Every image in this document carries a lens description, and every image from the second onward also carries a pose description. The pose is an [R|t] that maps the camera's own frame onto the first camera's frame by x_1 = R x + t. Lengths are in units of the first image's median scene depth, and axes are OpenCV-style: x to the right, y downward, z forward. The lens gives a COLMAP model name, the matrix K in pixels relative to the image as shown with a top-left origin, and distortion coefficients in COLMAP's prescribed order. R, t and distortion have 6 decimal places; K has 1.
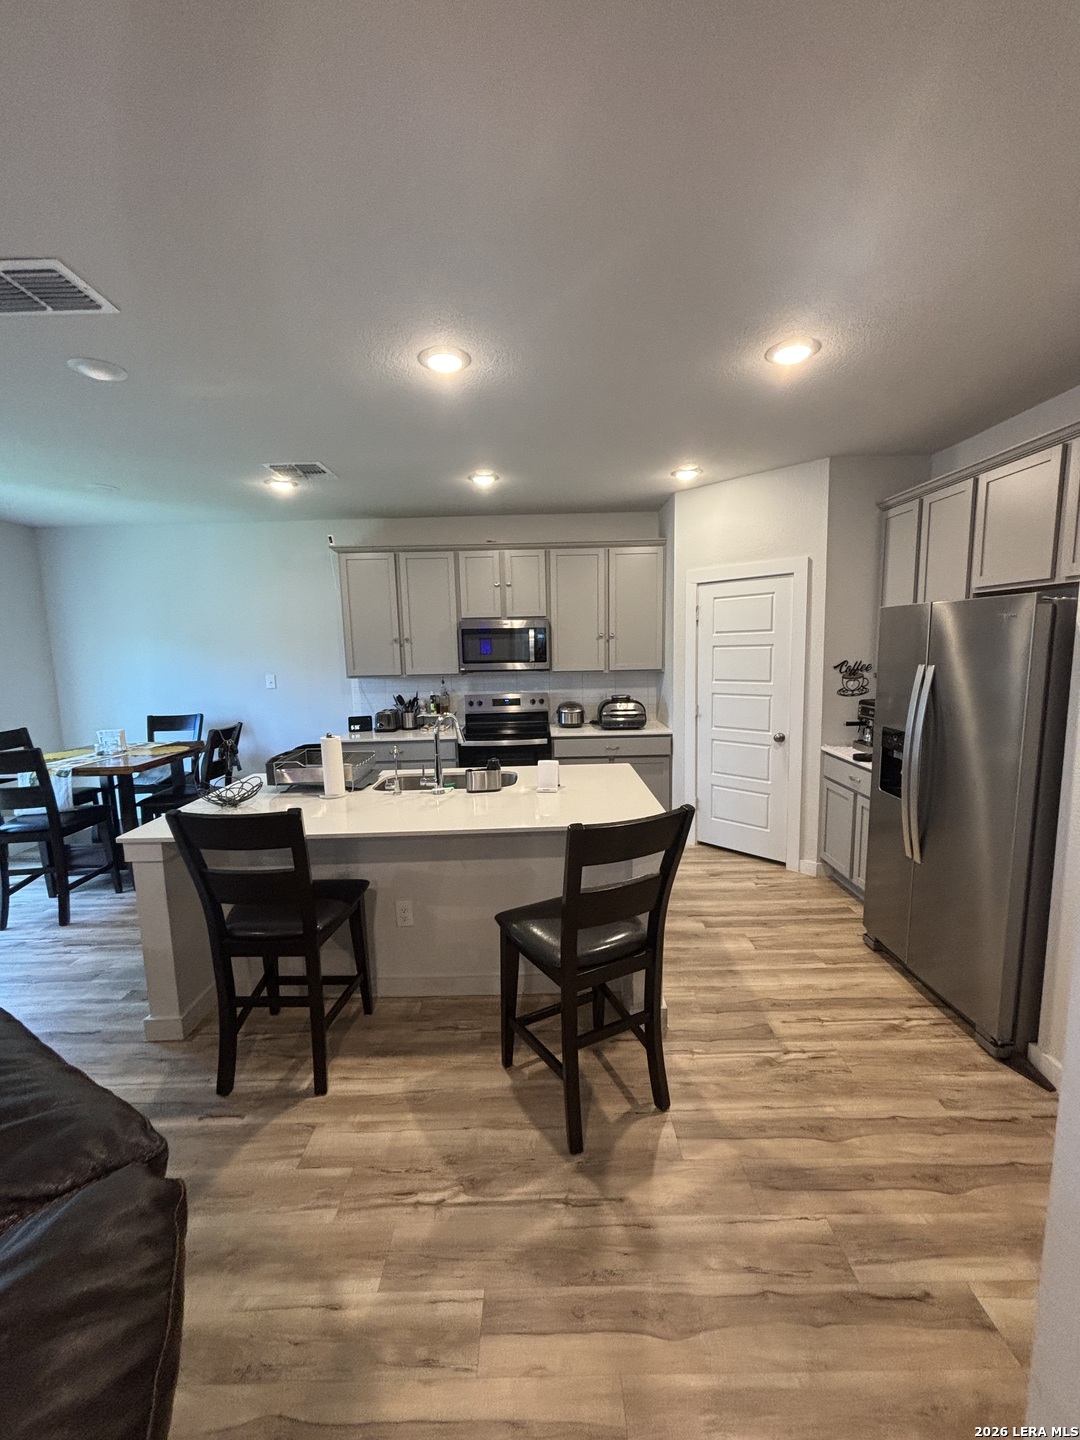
lens RADIAL K [[580.6, 0, 540.9], [0, 580.6, 721.0], [0, 0, 1]] dist [0.003971, -0.000667]
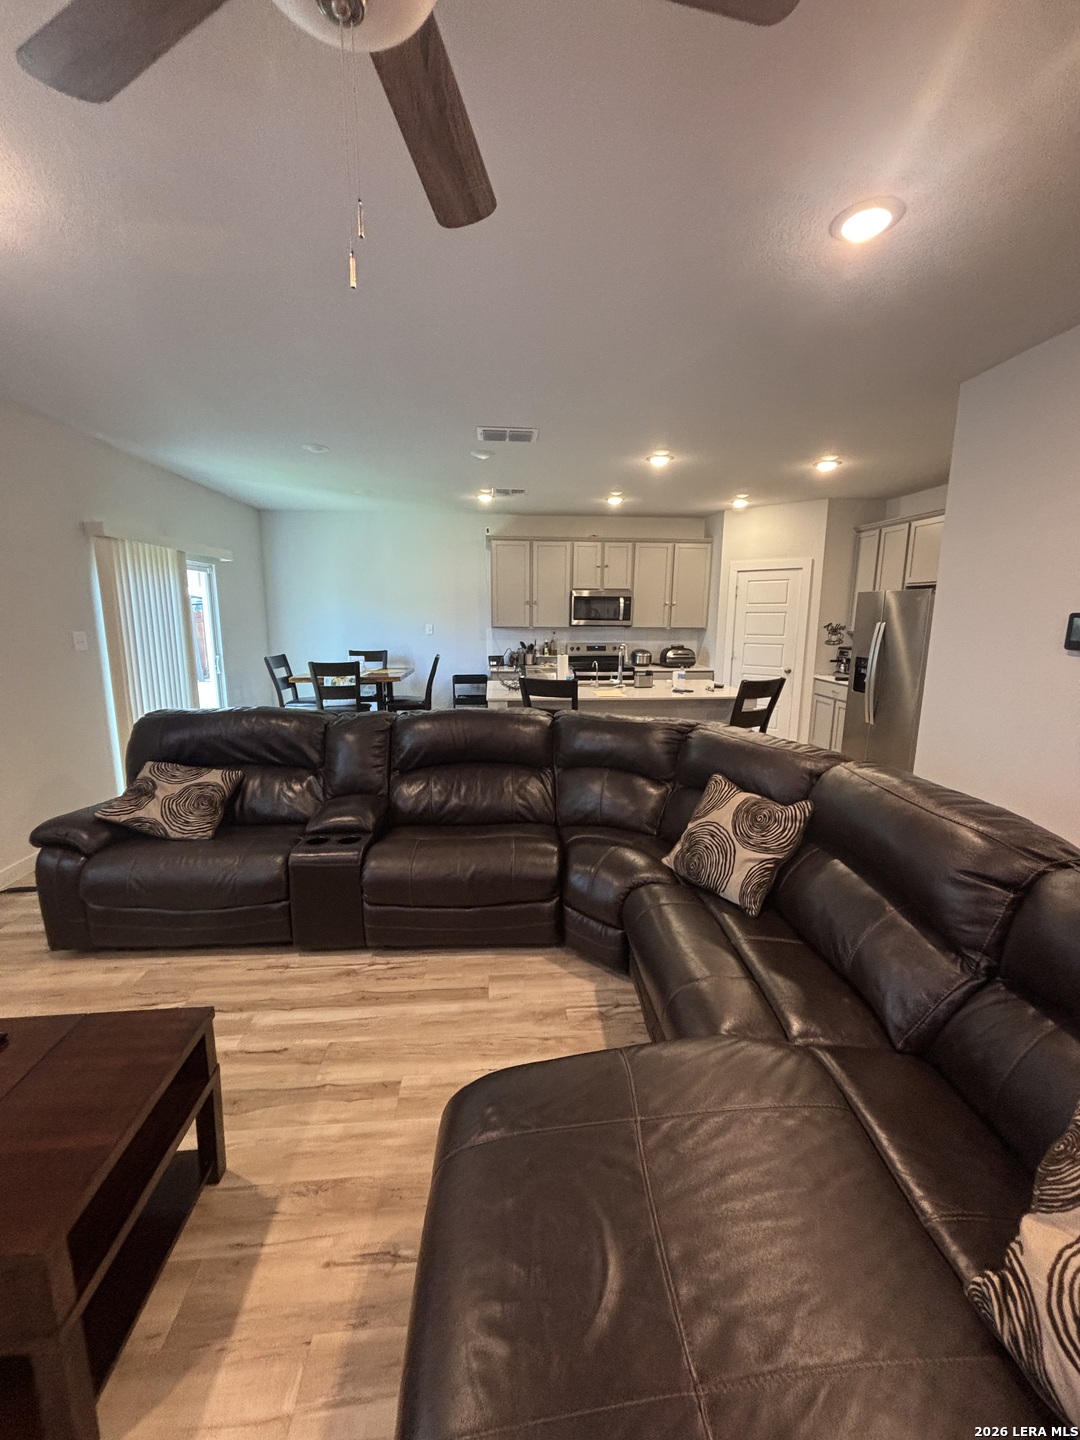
lens RADIAL K [[580.6, 0, 540.0], [0, 580.6, 718.4], [0, 0, 1]] dist [0.003971, -0.000667]
pose [[0.996739, 0.015761, 0.079142, -0.419115], [-0.019485, 0.998728, 0.046504, 0.104207], [-0.078308, -0.047895, 0.995778, -0.581248]]
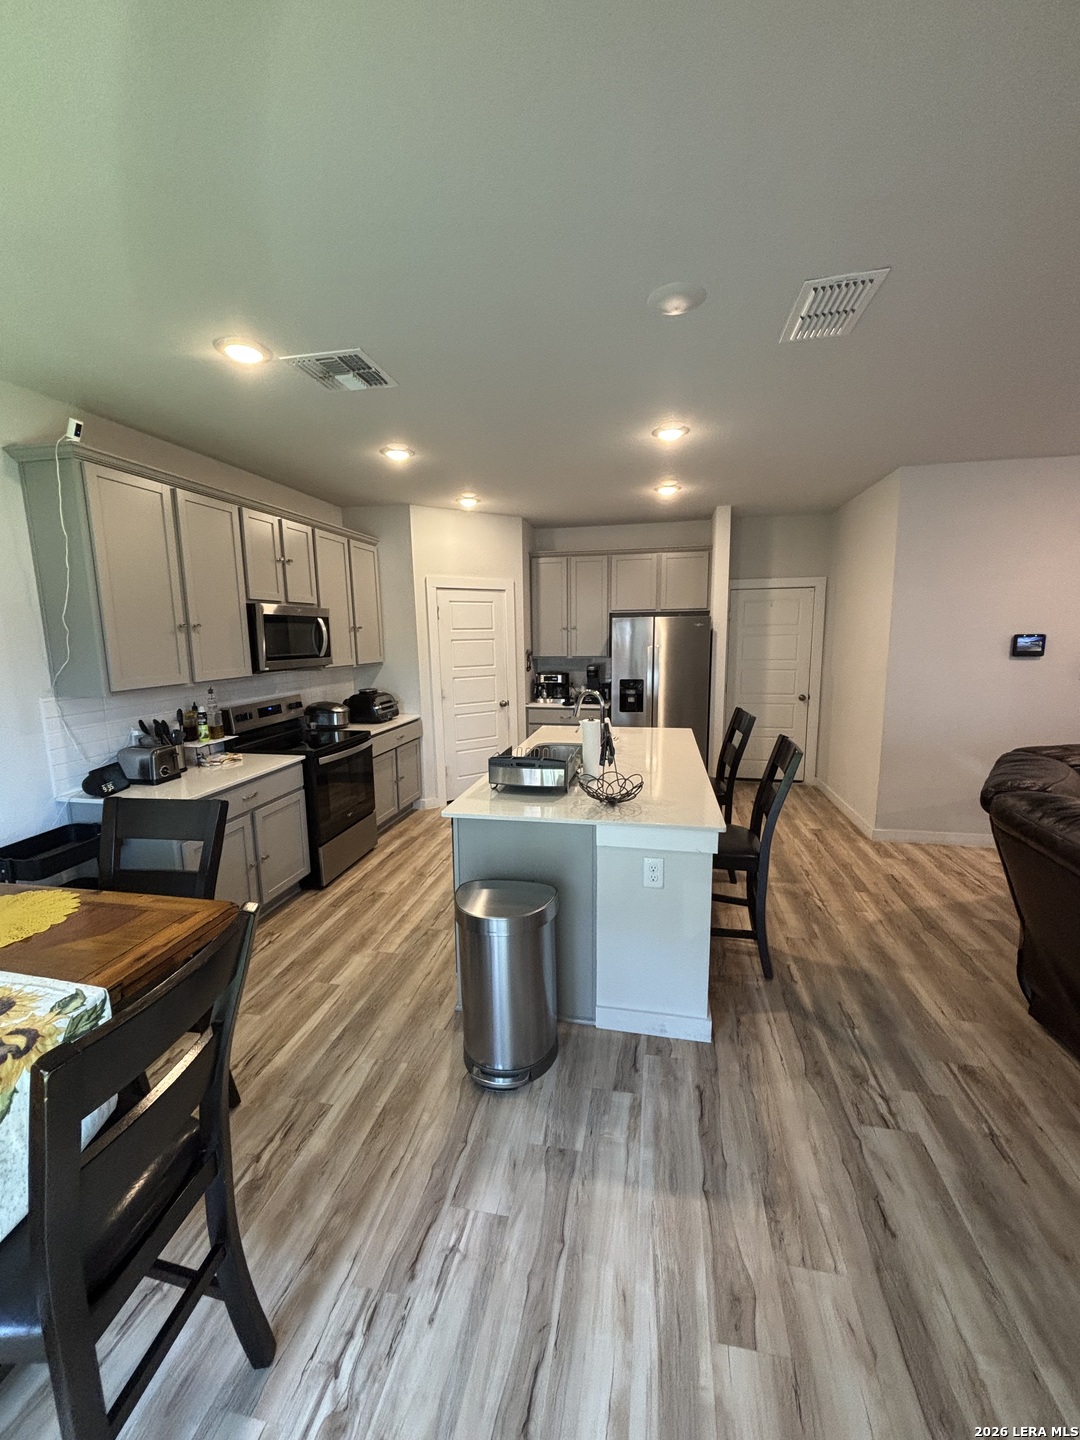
lens RADIAL K [[580.6, 0, 542.5], [0, 580.6, 725.9], [0, 0, 1]] dist [0.003971, -0.000667]
pose [[0.189278, -0.135593, 0.972517, -1.022132], [0.135540, 0.984547, 0.110890, -0.067215], [-0.972524, 0.110825, 0.204731, 0.654222]]
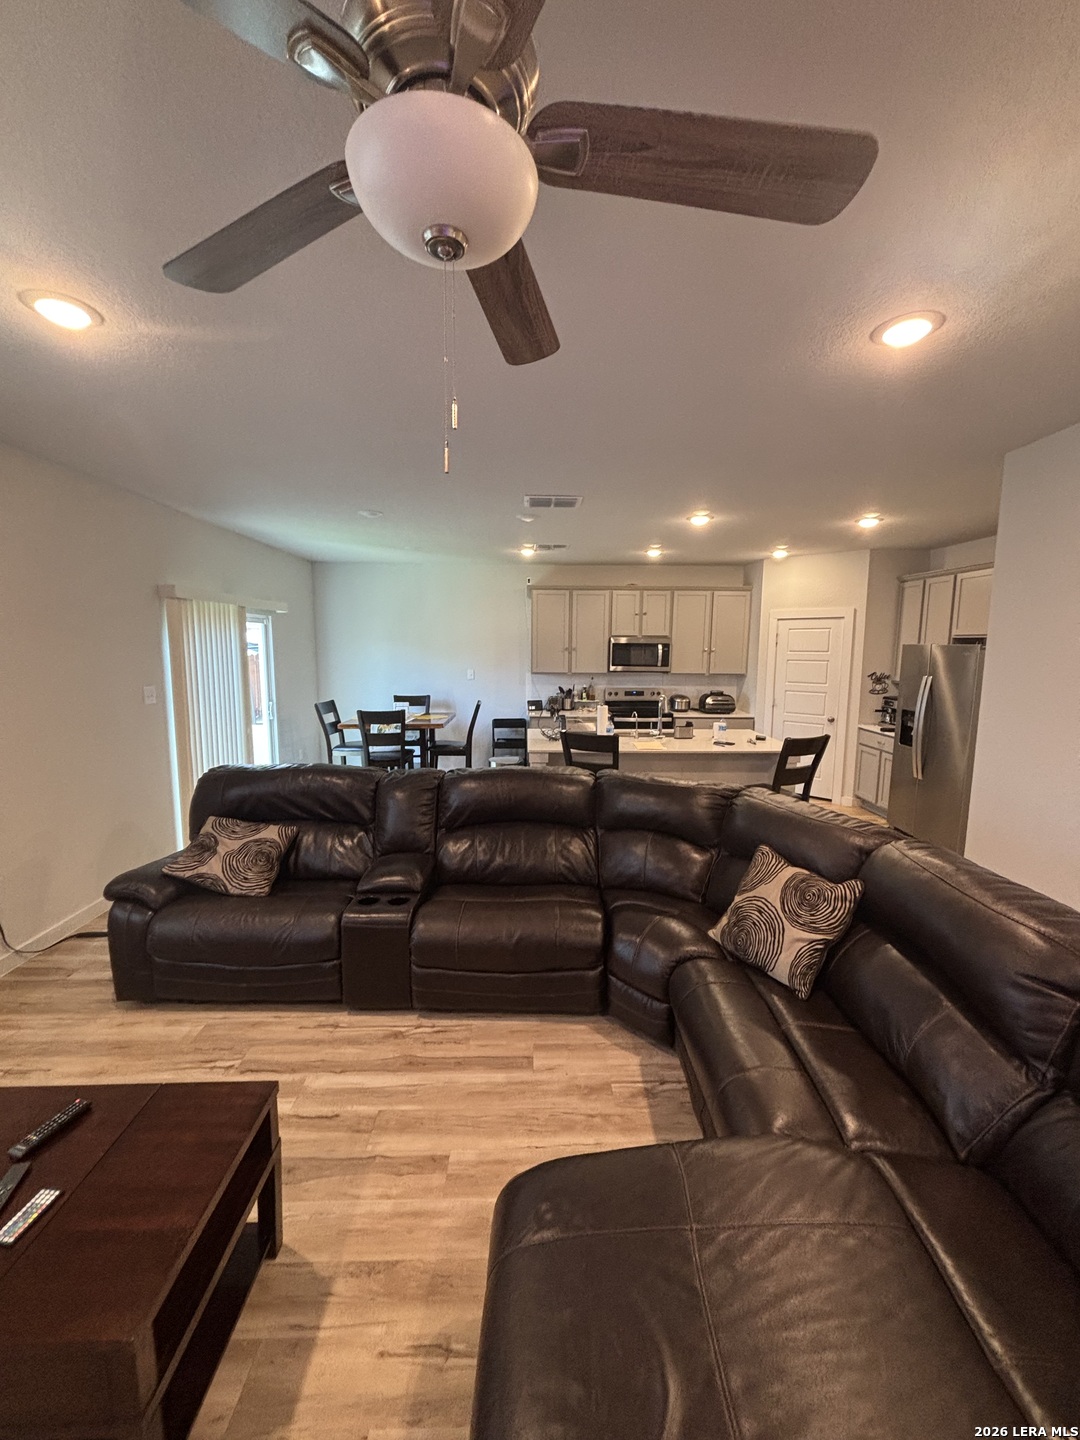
lens RADIAL K [[580.6, 0, 539.8], [0, 580.6, 718.6], [0, 0, 1]] dist [0.003971, -0.000667]
pose [[0.999397, 0.028365, 0.020028, -0.436241], [-0.028267, 0.999587, -0.005152, 0.060048], [-0.020166, 0.004583, 0.999786, -0.598631]]
